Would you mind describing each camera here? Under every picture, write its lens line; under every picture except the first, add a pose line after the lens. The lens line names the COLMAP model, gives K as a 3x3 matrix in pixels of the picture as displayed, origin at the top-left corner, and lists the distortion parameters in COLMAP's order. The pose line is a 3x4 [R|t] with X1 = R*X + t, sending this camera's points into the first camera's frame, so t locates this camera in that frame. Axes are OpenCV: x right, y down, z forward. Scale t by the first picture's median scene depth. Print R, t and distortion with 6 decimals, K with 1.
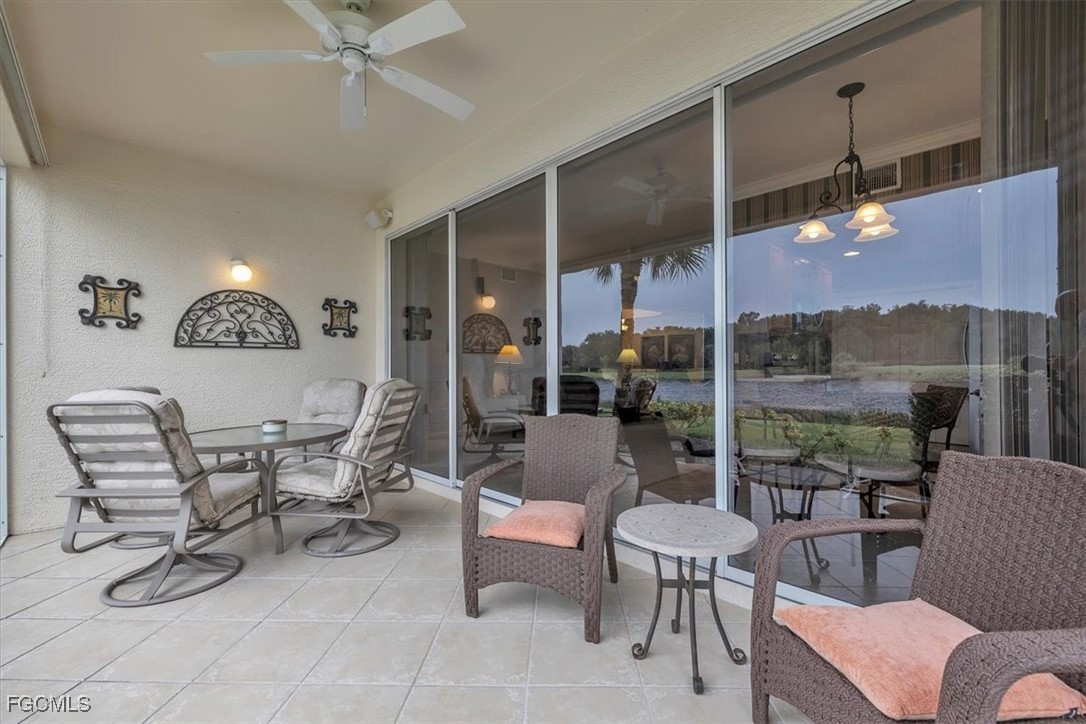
lens RADIAL K [[483.0, 0, 543.5], [0, 483.0, 364.7], [0, 0, 1]] dist [0.017138, 0.000092]
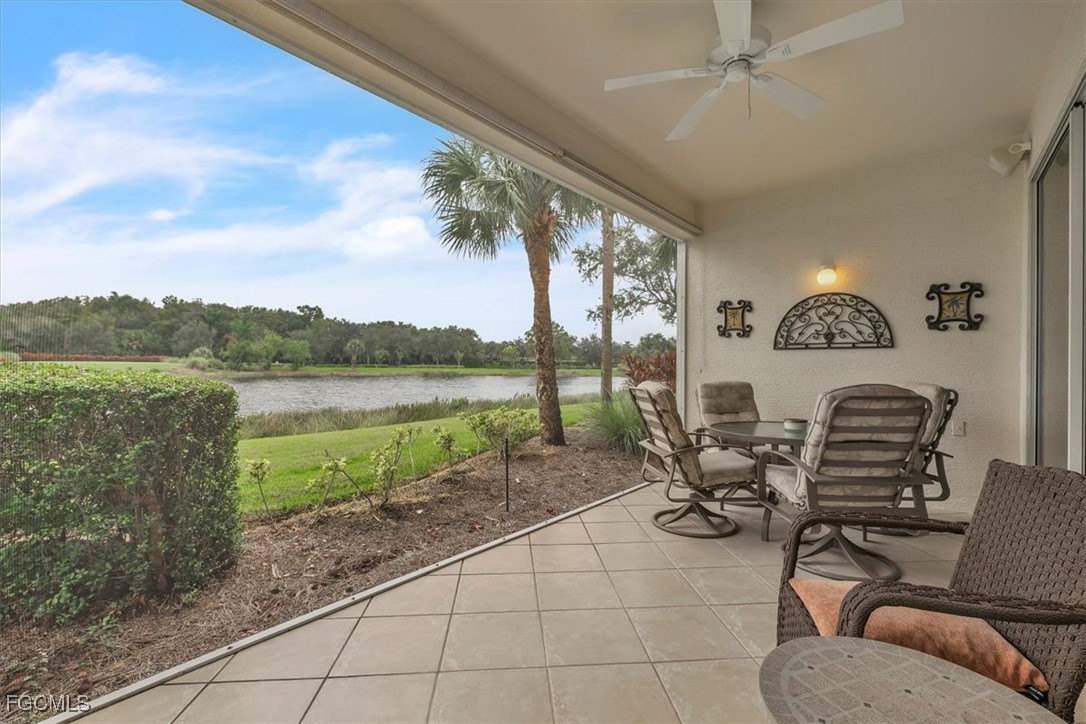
lens RADIAL K [[466.0, 0, 543.6], [0, 466.0, 365.4], [0, 0, 1]] dist [0.001584, 0.000186]
pose [[0.126211, 0.004395, -0.991994, 0.289724], [-0.005050, 0.999980, 0.003788, 0.000327], [0.991991, 0.004532, 0.126230, 0.275764]]
